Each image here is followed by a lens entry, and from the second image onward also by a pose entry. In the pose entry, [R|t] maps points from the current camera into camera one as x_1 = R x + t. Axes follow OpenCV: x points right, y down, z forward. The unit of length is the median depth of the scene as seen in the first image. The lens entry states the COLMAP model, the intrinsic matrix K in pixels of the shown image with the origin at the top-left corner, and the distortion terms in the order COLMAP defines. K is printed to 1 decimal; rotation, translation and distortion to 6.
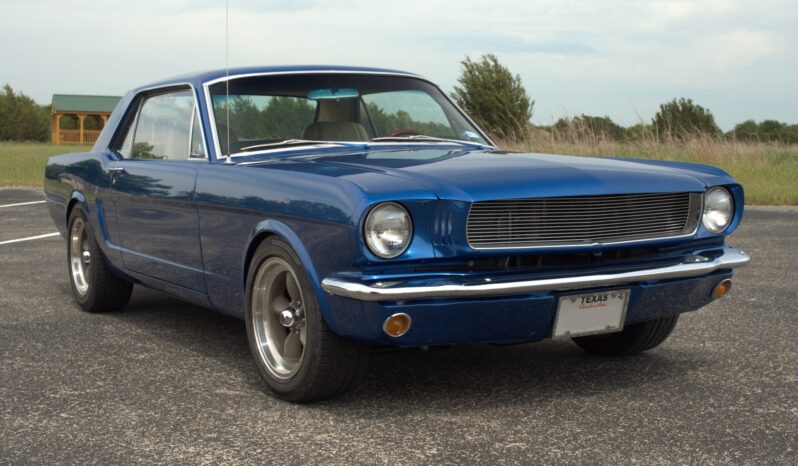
lens RADIAL K [[1171.3, 0, 390.7], [0, 1171.3, 236.5], [0, 0, 1]] dist [-0.050867, 0.000000]
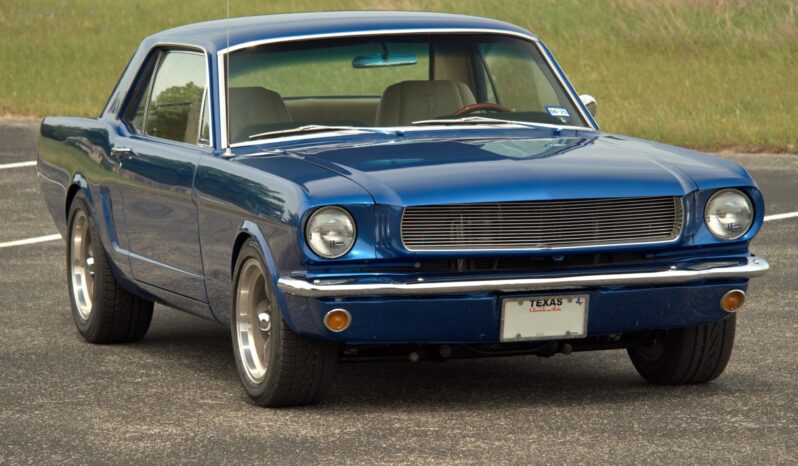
lens RADIAL K [[5437.6, 0, 401.3], [0, 5437.6, 235.3], [0, 0, 1]] dist [2.219006, 0.000000]
pose [[0.971835, 0.011632, -0.235374, 0.932444], [-0.012706, 0.999915, -0.003046, 0.008954], [0.235319, 0.005950, 0.971900, -2.895278]]
